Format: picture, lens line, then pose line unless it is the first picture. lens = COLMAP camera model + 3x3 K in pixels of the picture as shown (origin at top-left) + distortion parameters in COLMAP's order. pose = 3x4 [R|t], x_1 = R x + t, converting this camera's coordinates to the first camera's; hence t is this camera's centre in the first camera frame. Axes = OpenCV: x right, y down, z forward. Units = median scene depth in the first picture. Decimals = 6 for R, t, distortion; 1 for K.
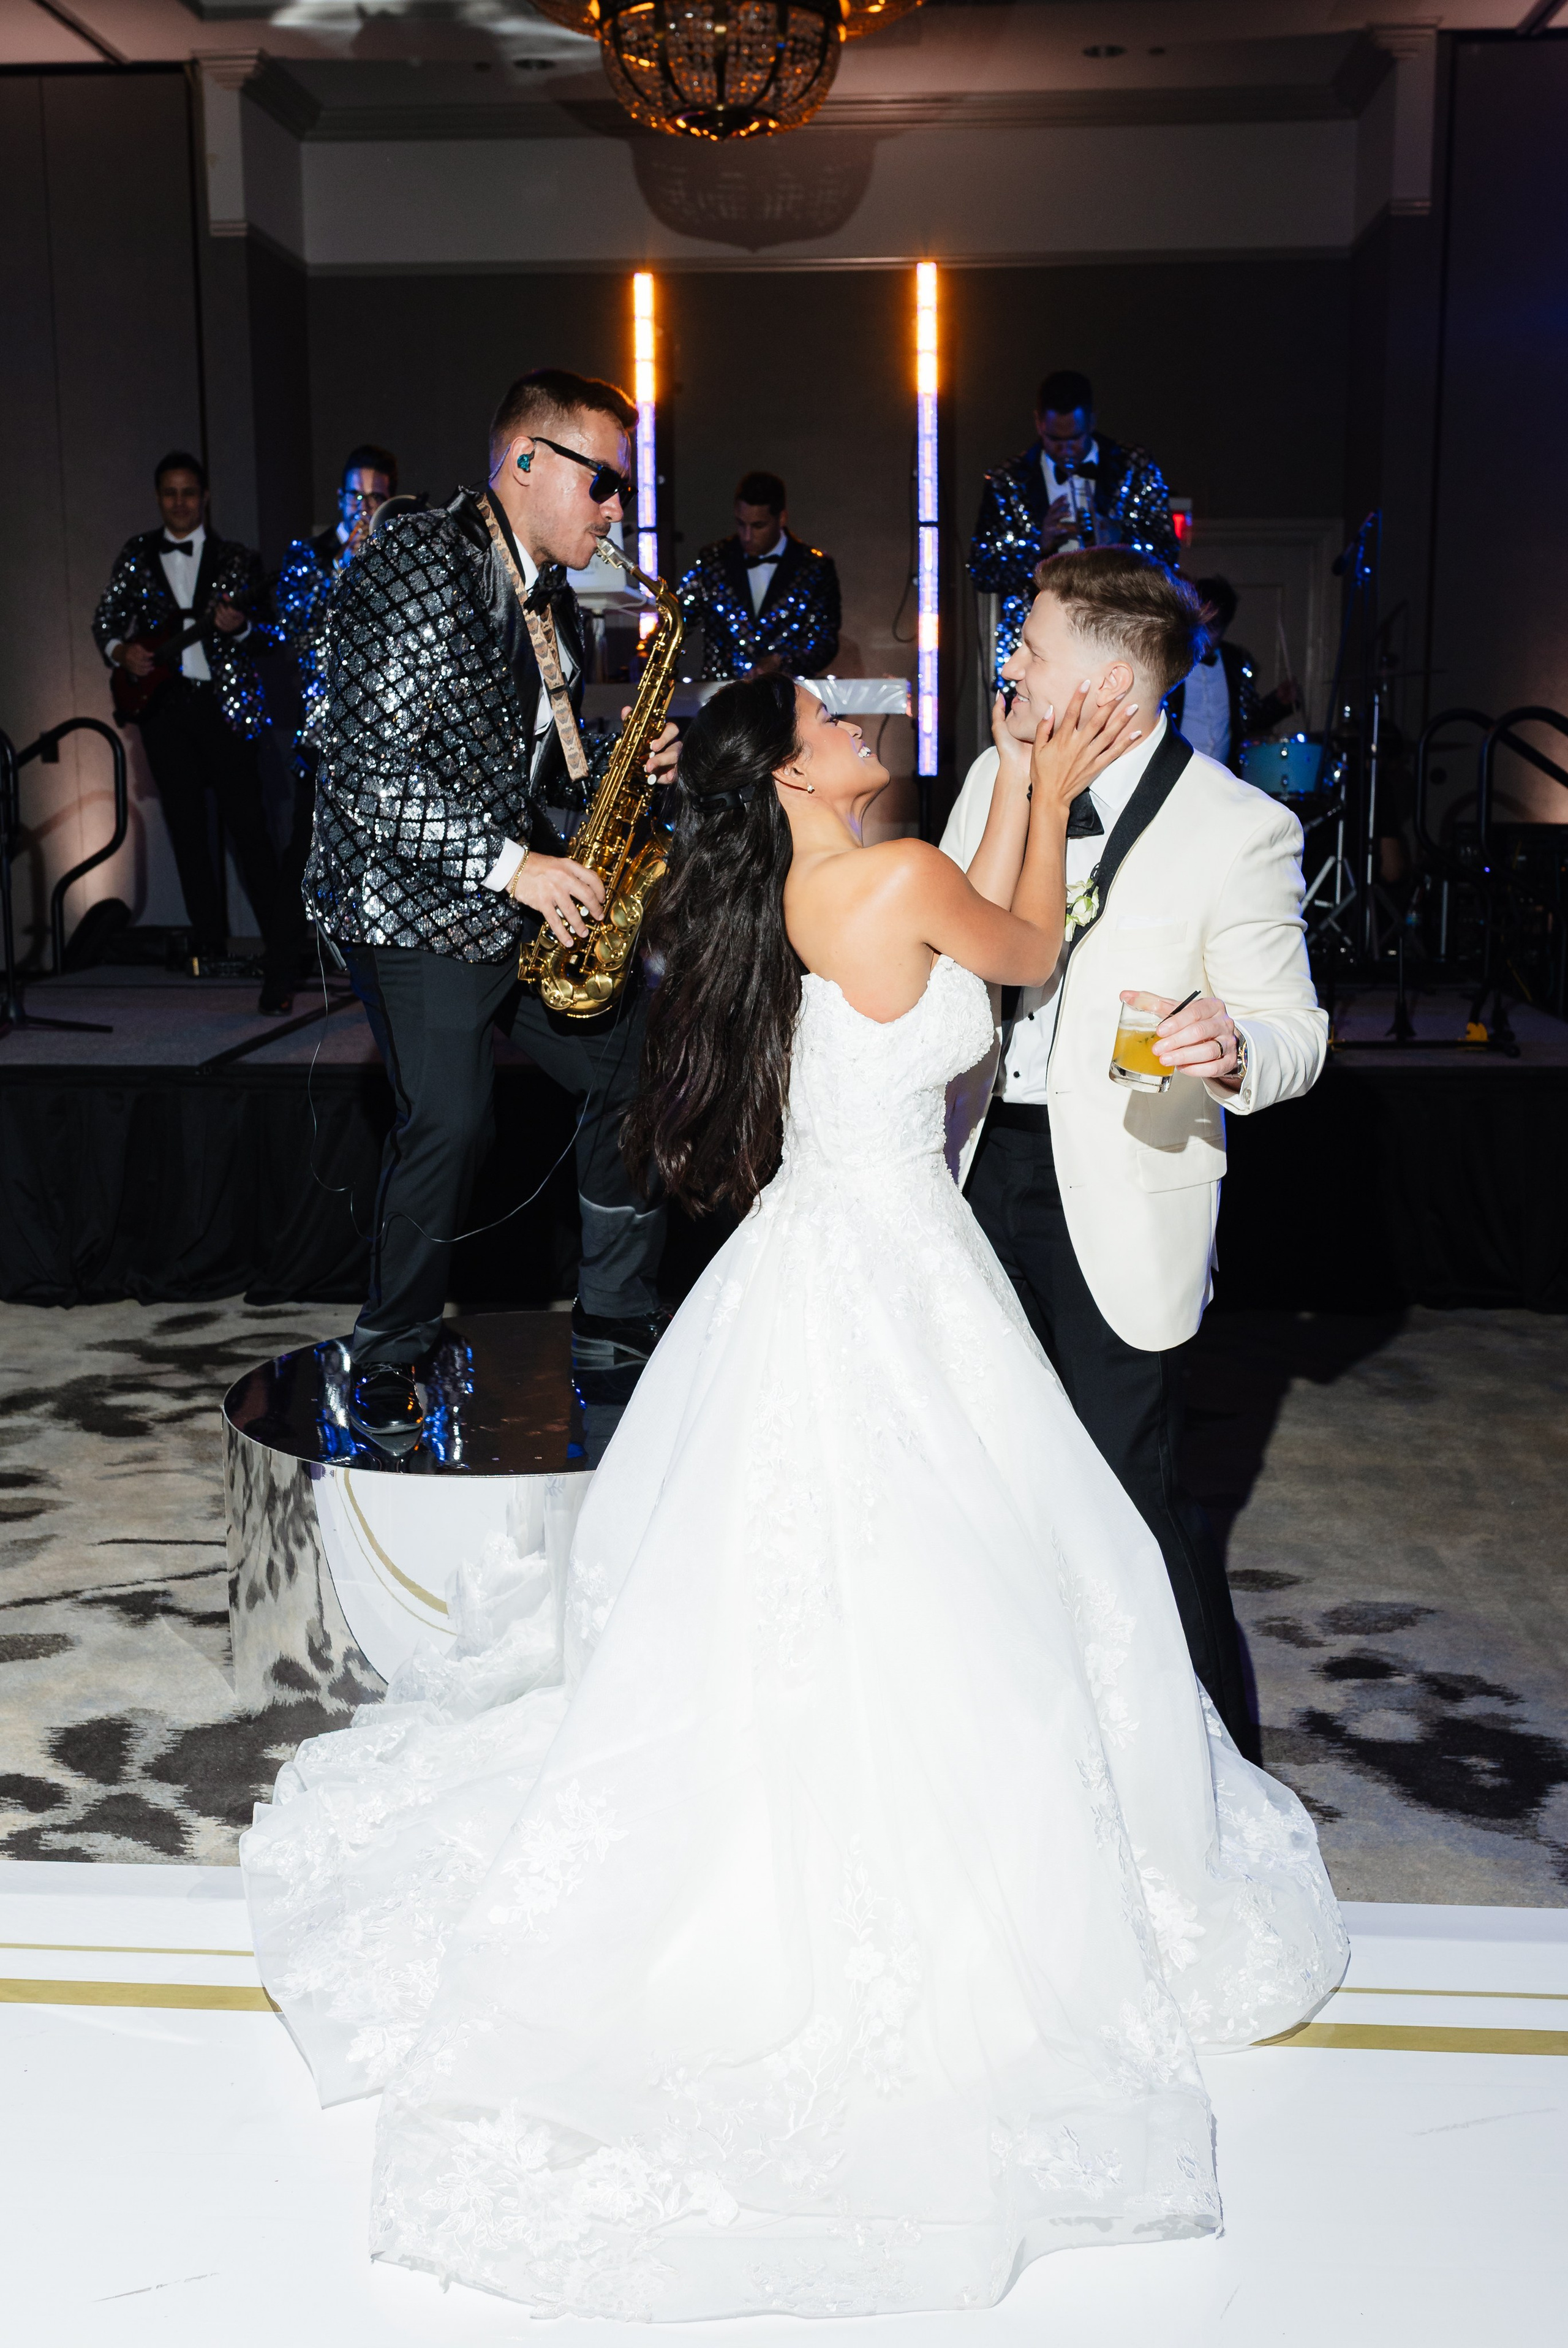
lens RADIAL K [[2265.7, 0, 796.1], [0, 2265.7, 1103.6], [0, 0, 1]] dist [0.024812, 0.020973]
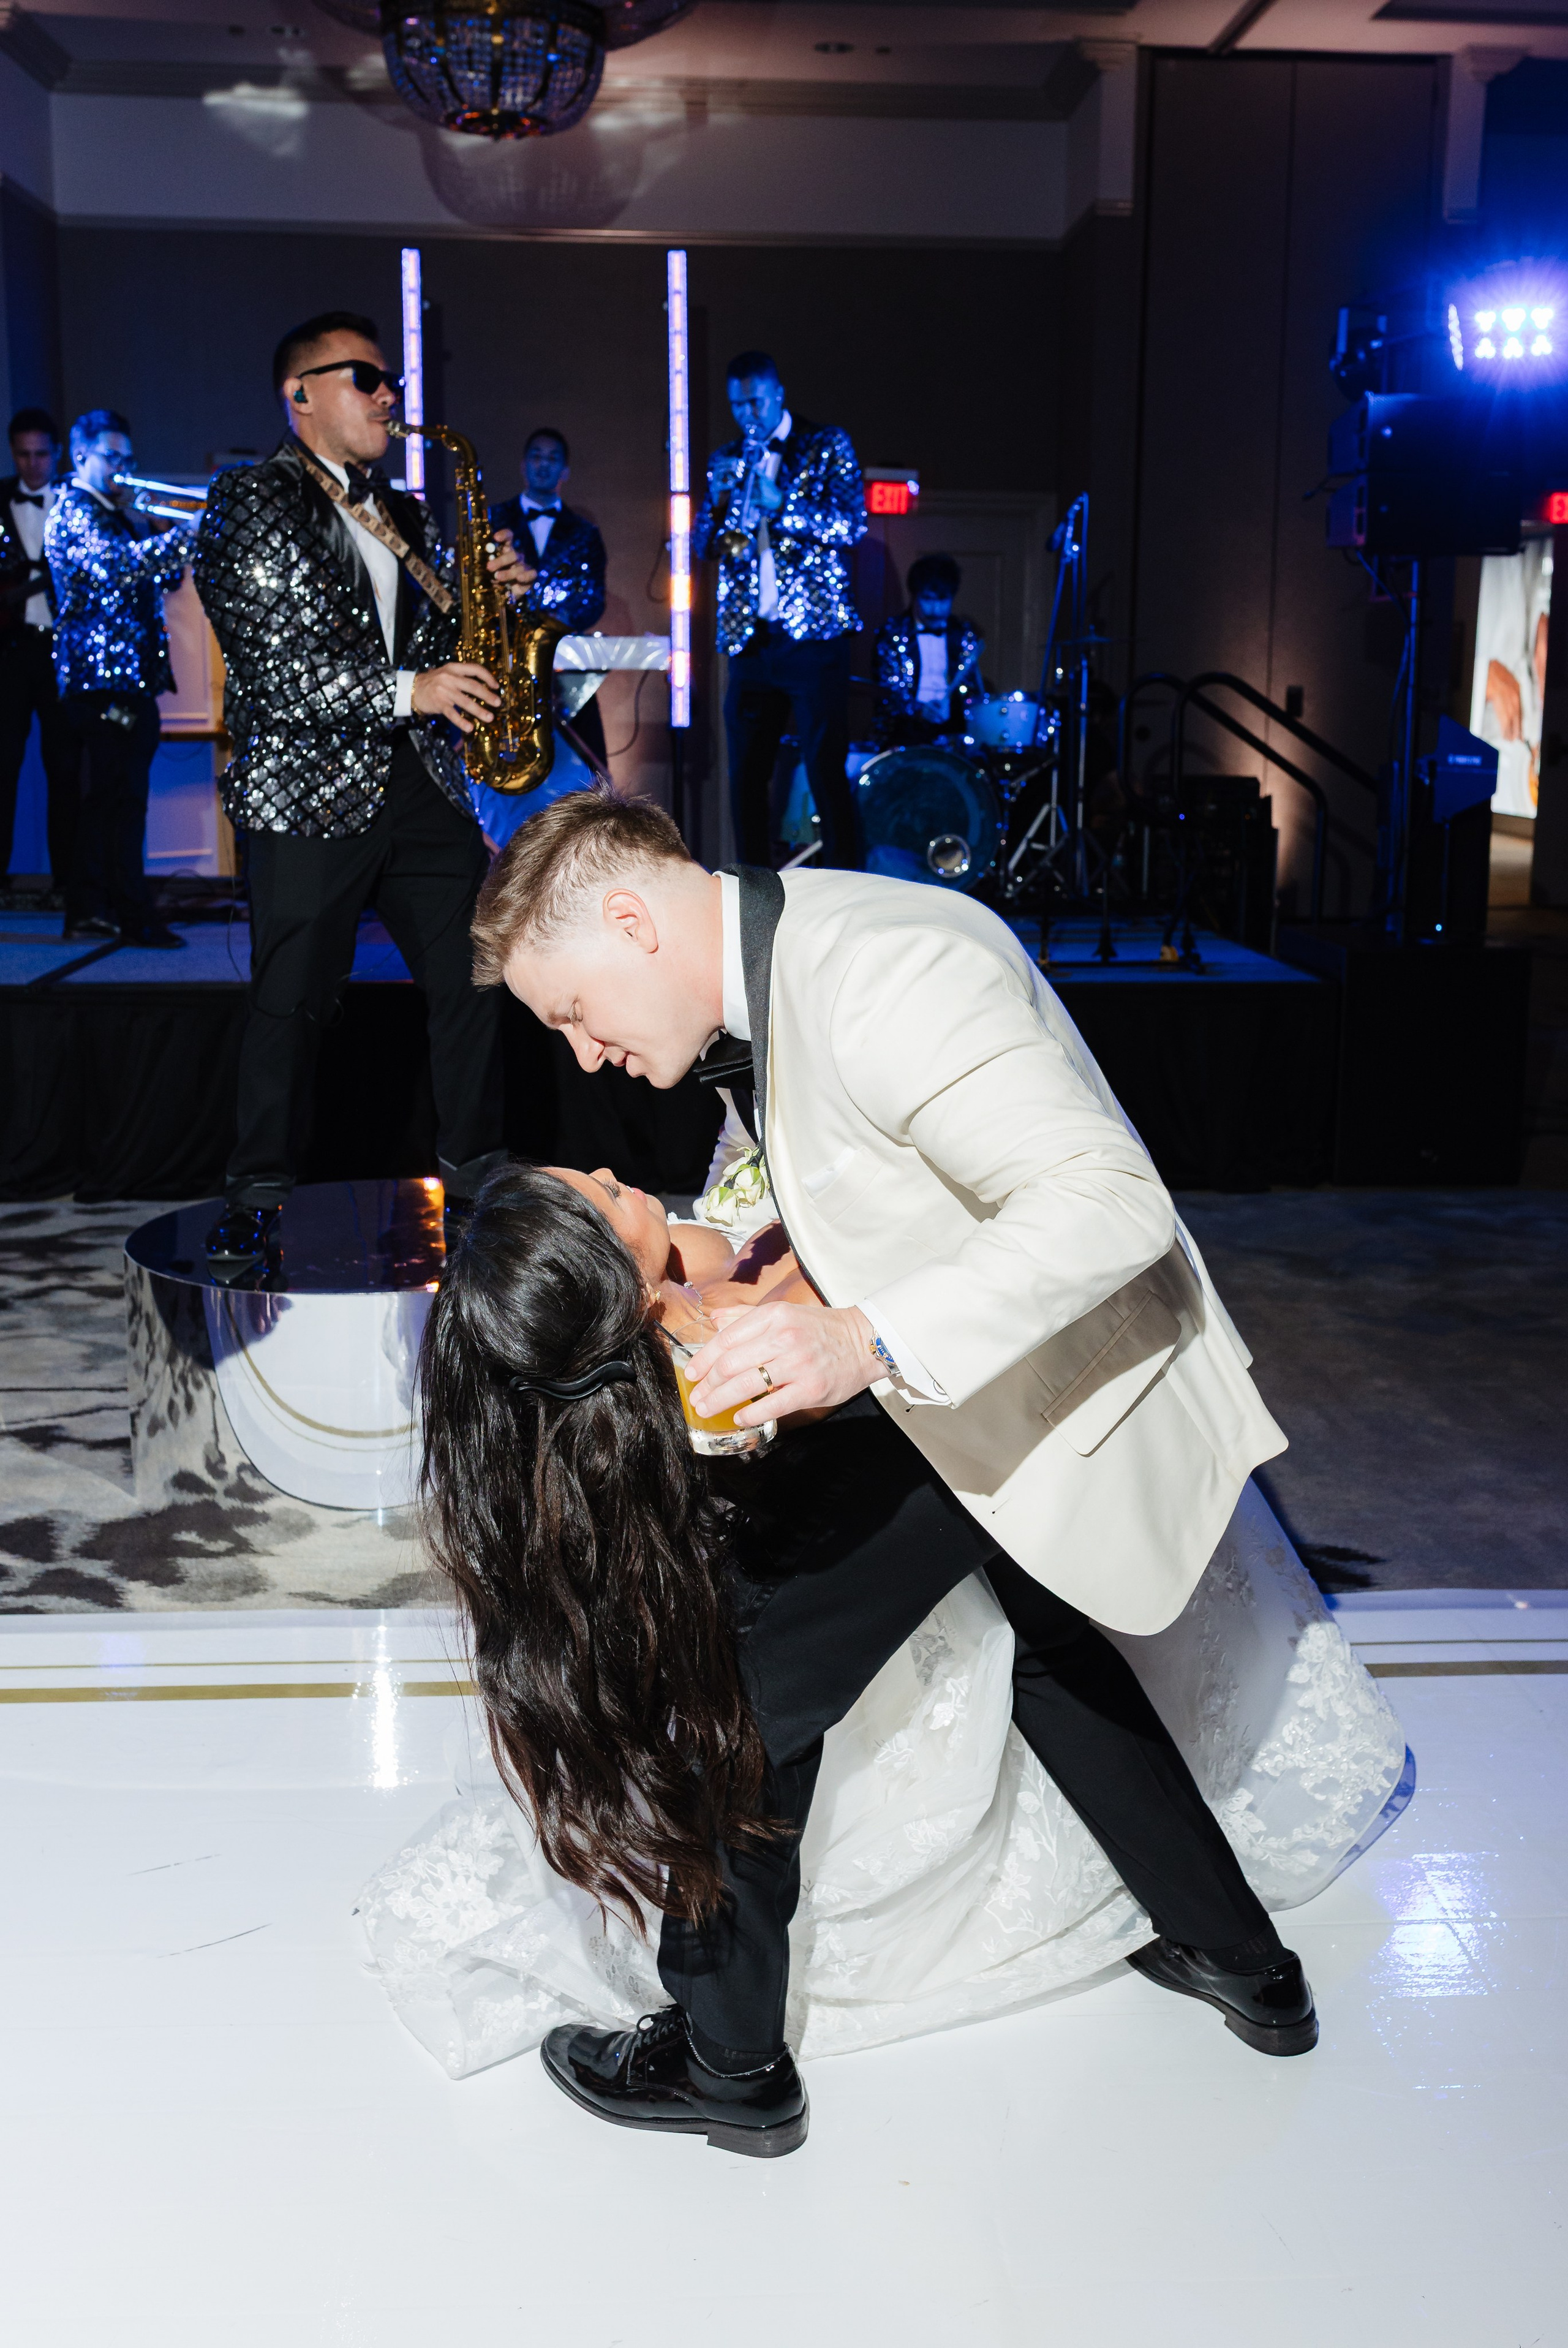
lens RADIAL K [[2265.7, 0, 796.1], [0, 2265.7, 1103.6], [0, 0, 1]] dist [0.024812, 0.020973]
pose [[0.992682, -0.008261, 0.120471, -0.027582], [0.005836, 0.999774, 0.020463, 0.018965], [-0.120613, -0.019610, 0.992506, -0.119044]]
